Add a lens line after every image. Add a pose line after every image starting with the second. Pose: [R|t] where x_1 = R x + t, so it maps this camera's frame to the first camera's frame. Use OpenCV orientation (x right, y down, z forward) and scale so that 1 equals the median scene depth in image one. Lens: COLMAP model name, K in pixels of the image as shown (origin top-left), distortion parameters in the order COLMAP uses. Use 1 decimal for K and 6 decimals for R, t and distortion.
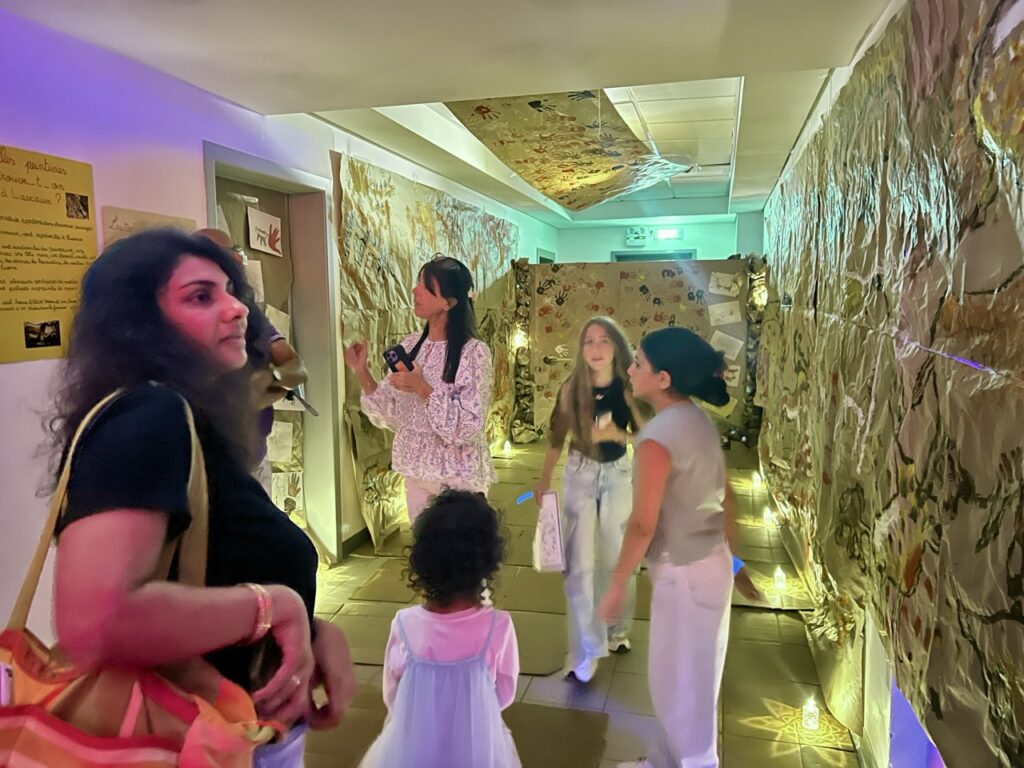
lens RADIAL K [[767.4, 0, 509.8], [0, 767.4, 384.2], [0, 0, 1]] dist [0.035950, -0.021946]
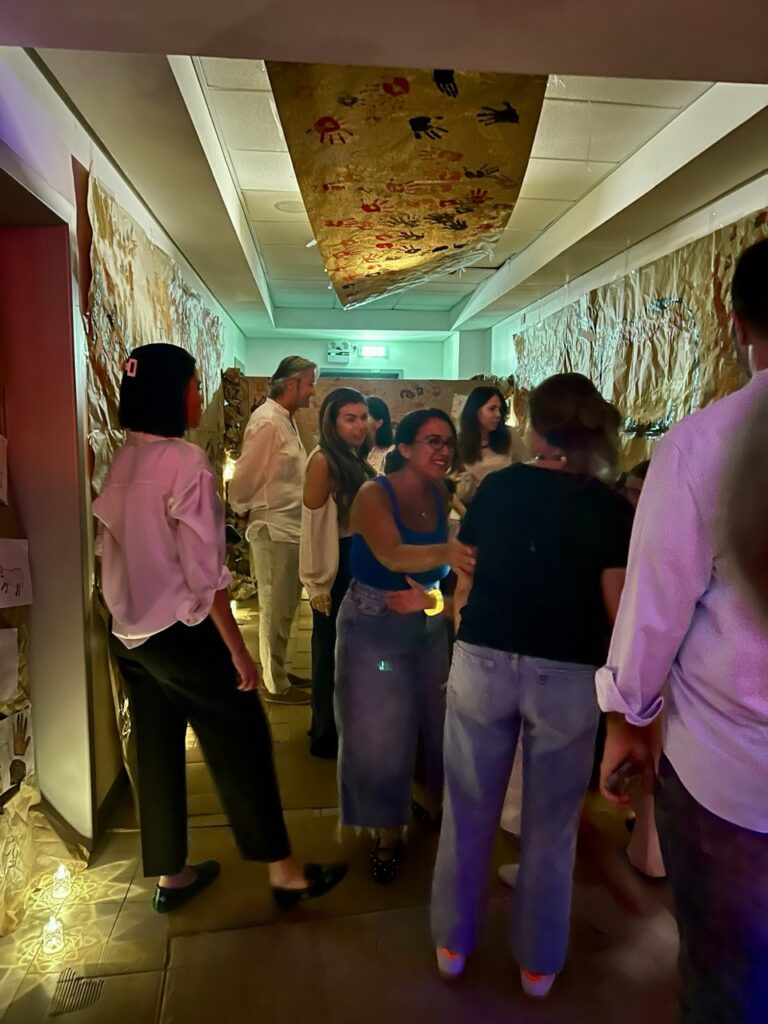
lens RADIAL K [[767.4, 0, 388.7], [0, 767.4, 517.6], [0, 0, 1]] dist [0.035950, -0.021946]
pose [[0.938252, -0.023724, 0.345139, -0.174953], [0.019993, 0.999697, 0.014366, -0.026315], [-0.345375, -0.006579, 0.938442, 0.293443]]
